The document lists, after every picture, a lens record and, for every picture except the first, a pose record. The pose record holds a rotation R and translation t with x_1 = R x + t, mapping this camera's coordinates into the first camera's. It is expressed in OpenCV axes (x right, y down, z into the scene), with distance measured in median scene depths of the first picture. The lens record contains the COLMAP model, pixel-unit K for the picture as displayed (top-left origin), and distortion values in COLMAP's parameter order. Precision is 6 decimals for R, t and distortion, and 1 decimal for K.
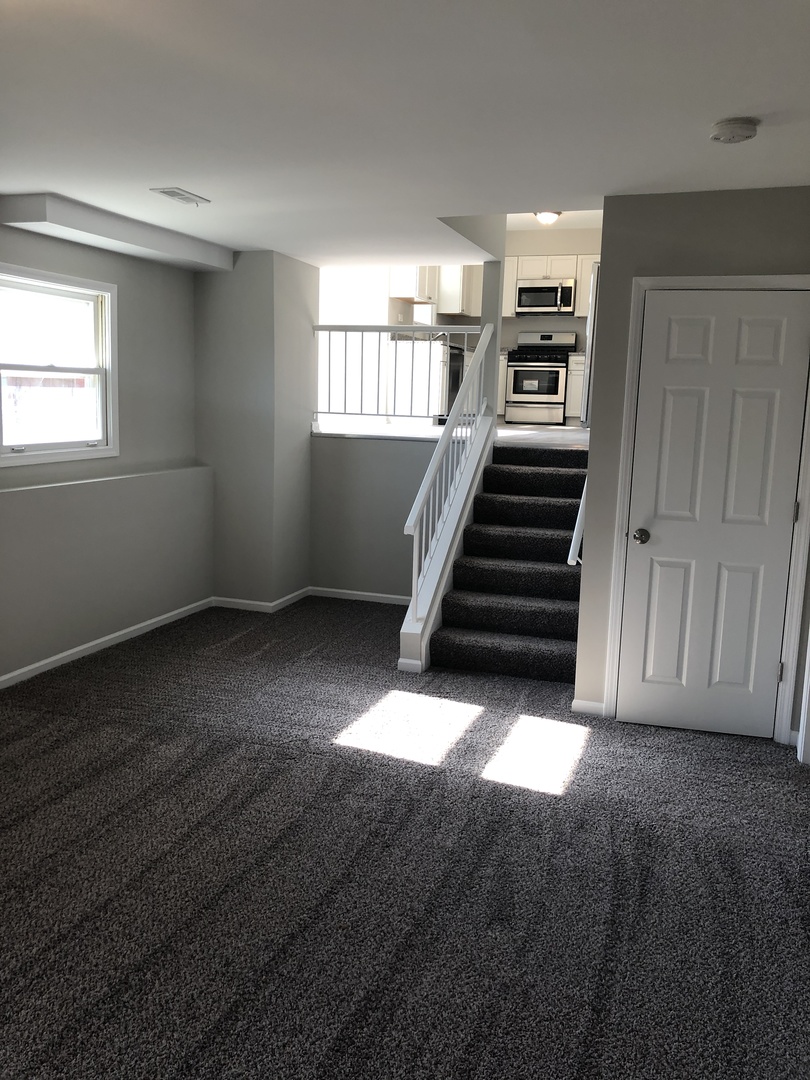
lens RADIAL K [[884.4, 0, 406.9], [0, 884.4, 542.2], [0, 0, 1]] dist [0.040784, -0.033247]
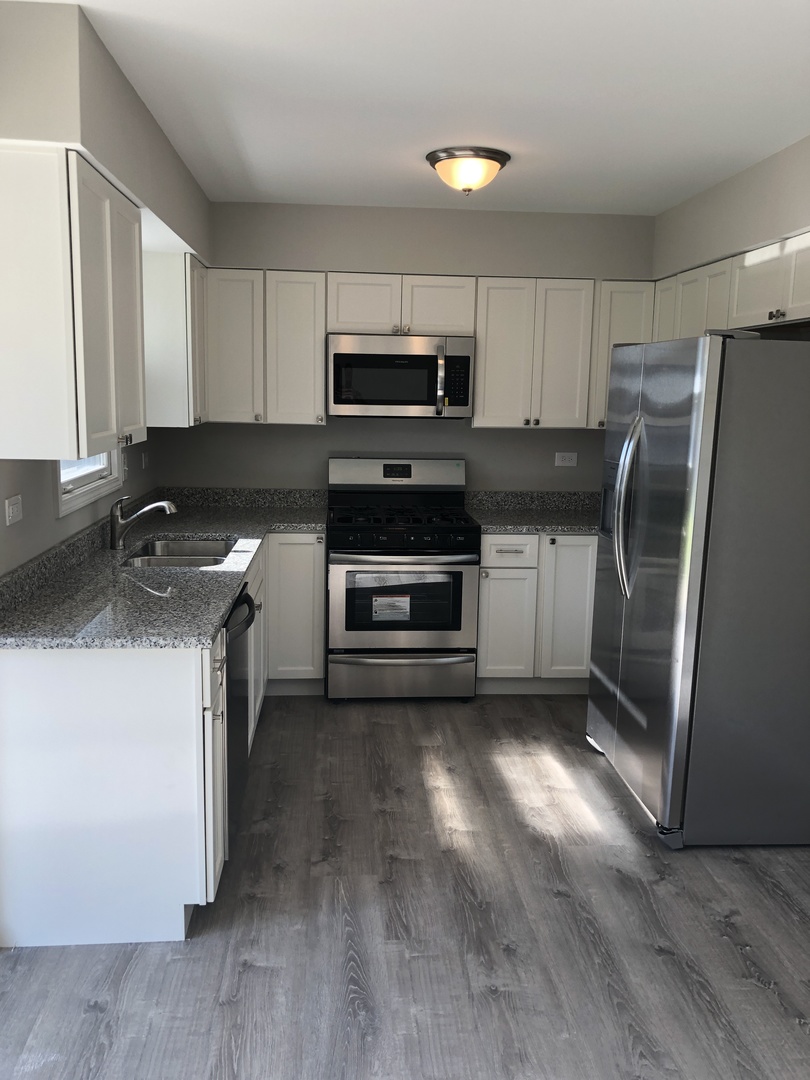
lens RADIAL K [[884.4, 0, 399.7], [0, 884.4, 541.3], [0, 0, 1]] dist [0.040784, -0.033247]
pose [[0.919362, -0.080383, 0.385114, -0.003968], [0.074599, 0.996763, 0.029965, -0.217507], [-0.386276, 0.001181, 0.922383, 0.639849]]
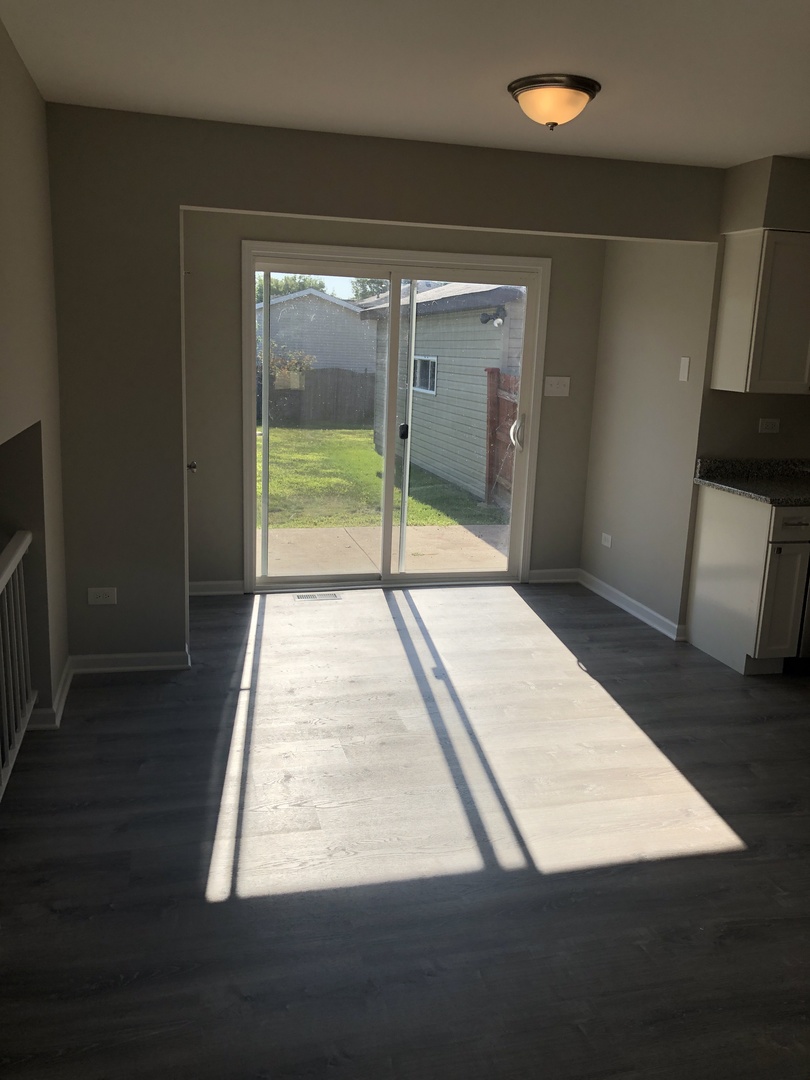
lens RADIAL K [[884.4, 0, 405.2], [0, 884.4, 533.9], [0, 0, 1]] dist [0.040784, -0.033247]
pose [[0.544942, 0.158256, -0.823403, 0.254873], [-0.153990, 0.984213, 0.087250, -0.186191], [0.824212, 0.079249, 0.560709, 0.523399]]
